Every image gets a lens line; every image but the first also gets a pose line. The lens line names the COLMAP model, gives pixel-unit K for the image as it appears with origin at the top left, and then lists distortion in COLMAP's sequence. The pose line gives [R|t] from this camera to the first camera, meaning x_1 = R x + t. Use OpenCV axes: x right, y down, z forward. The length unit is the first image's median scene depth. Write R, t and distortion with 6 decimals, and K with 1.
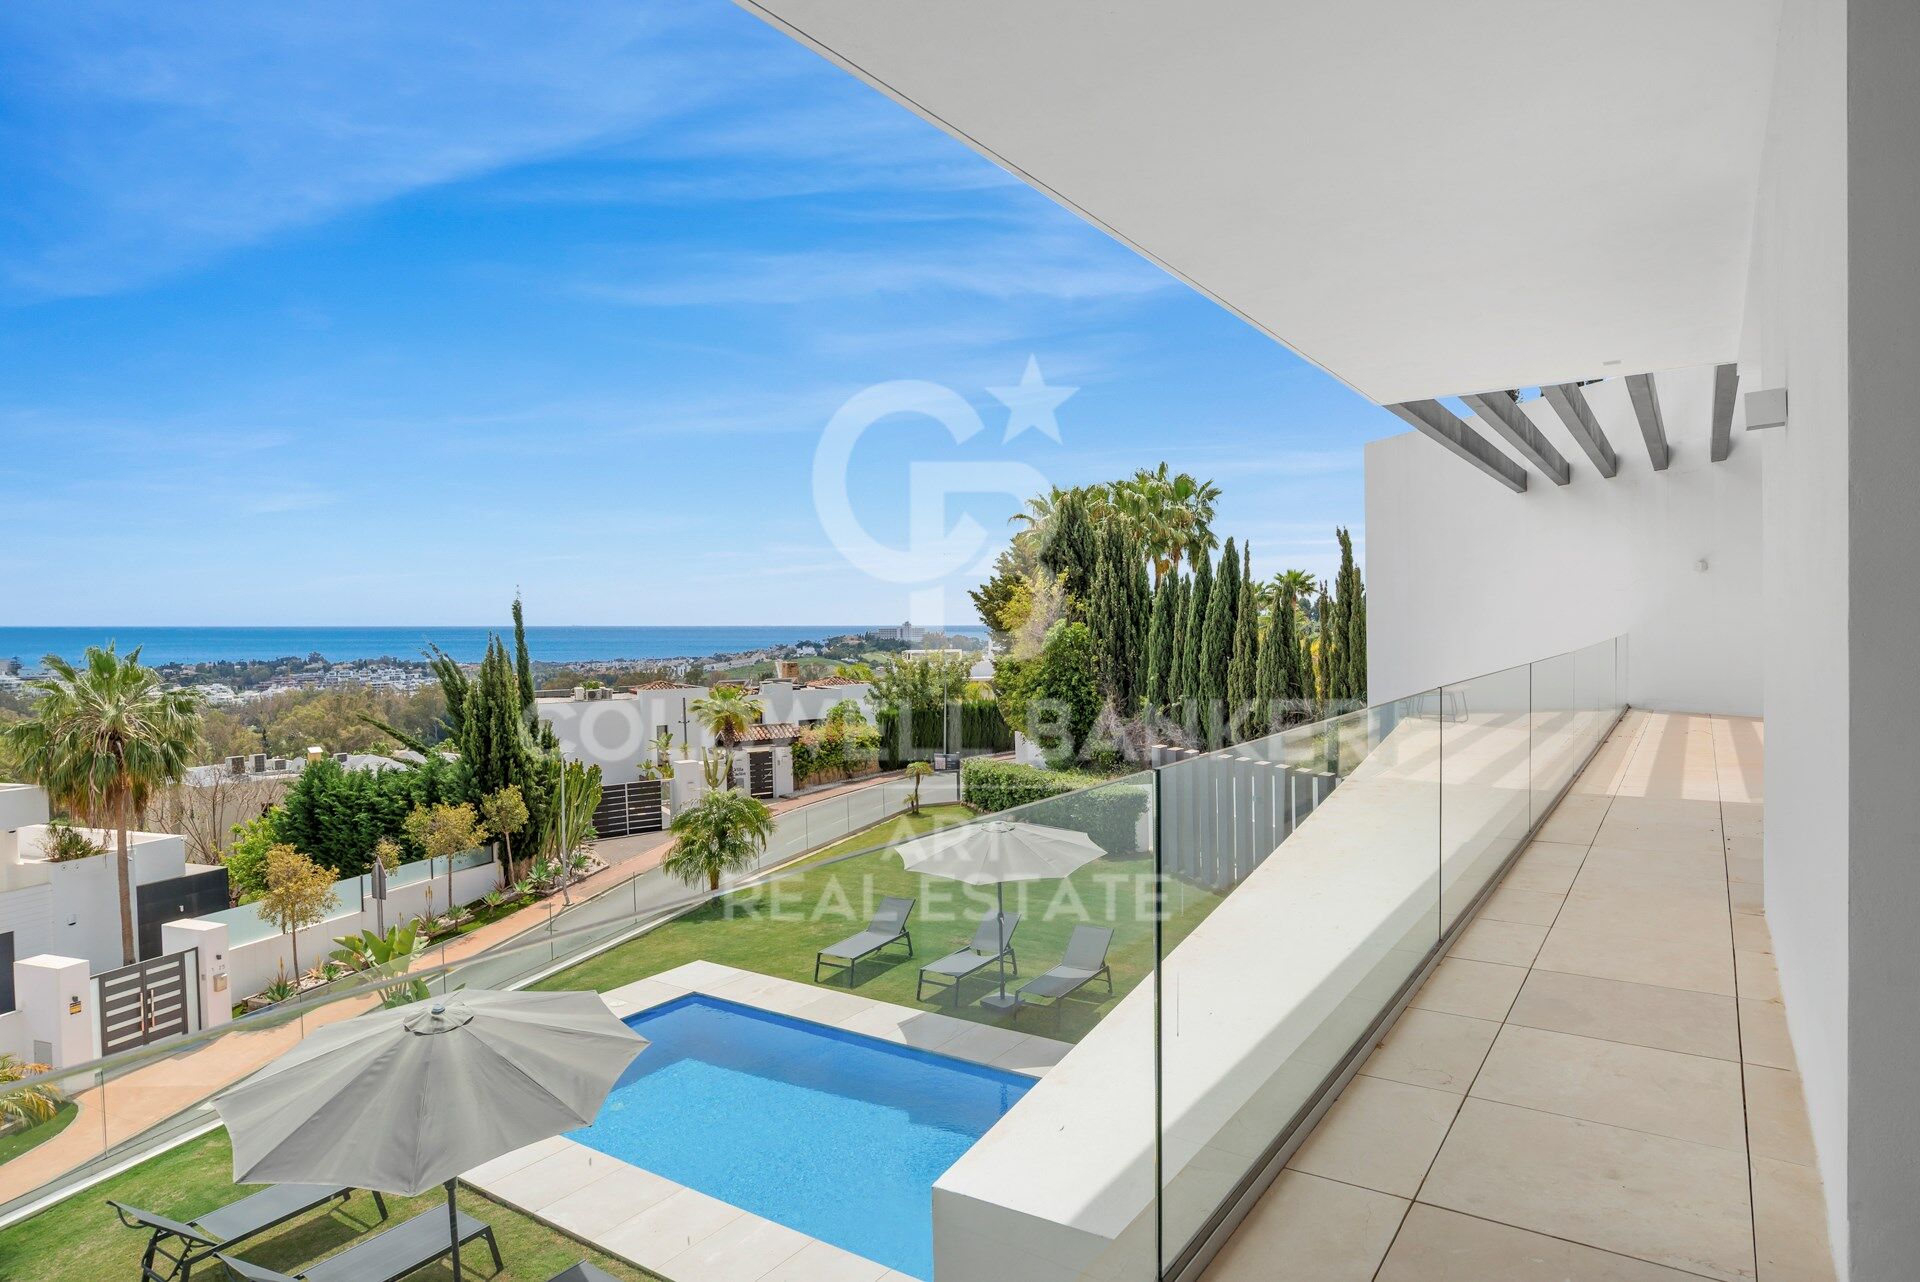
lens RADIAL K [[1082.1, 0, 961.7], [0, 1082.1, 649.8], [0, 0, 1]] dist [-0.029118, 0.000545]
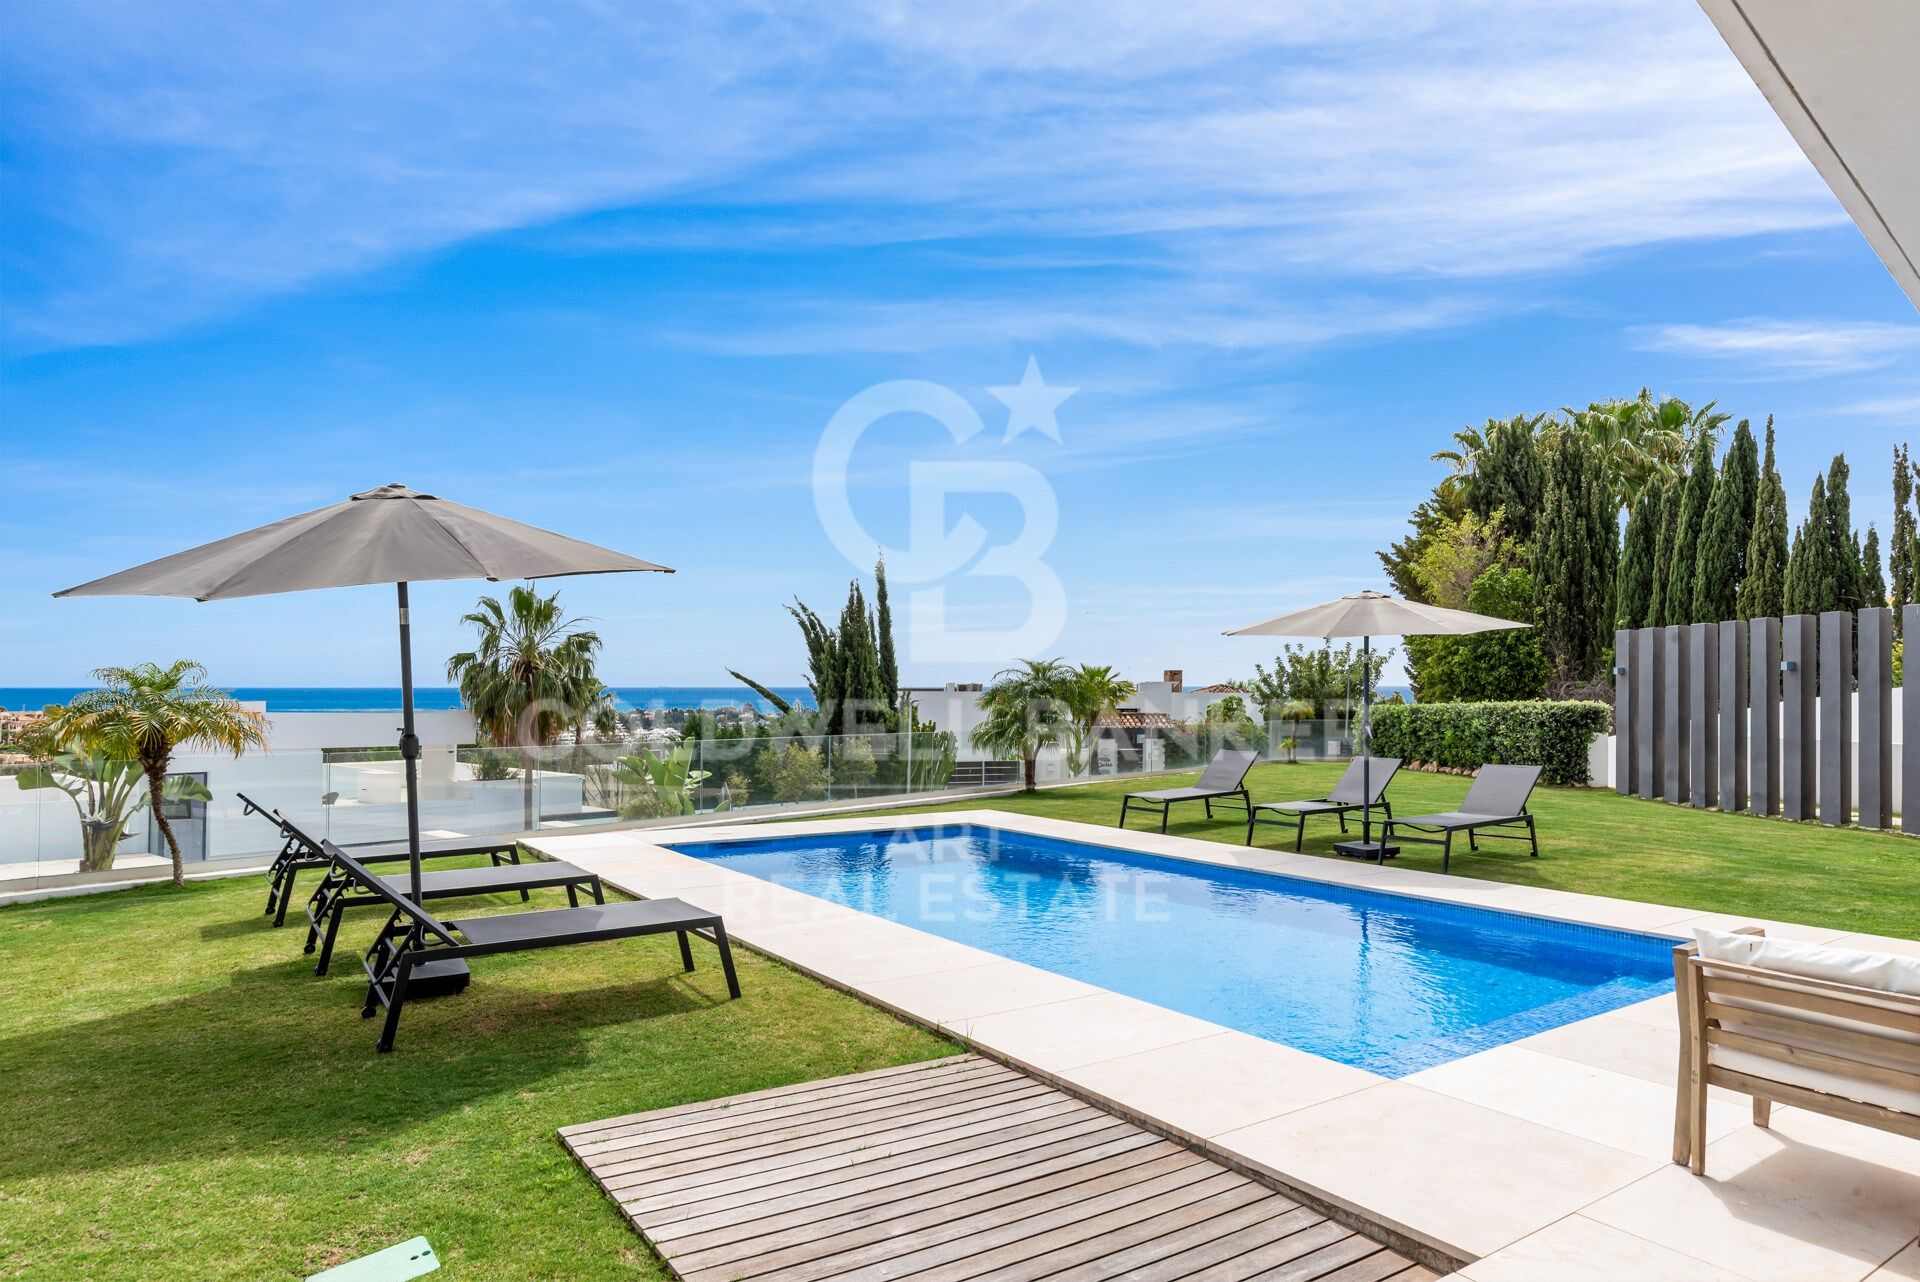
lens RADIAL K [[1127.7, 0, 930.4], [0, 1127.7, 690.1], [0, 0, 1]] dist [-0.051732, 0.027600]
pose [[0.925994, 0.025143, -0.376700, 0.018582], [-0.033171, 0.999339, -0.014840, 0.094107], [0.376078, 0.026238, 0.926217, 0.079376]]
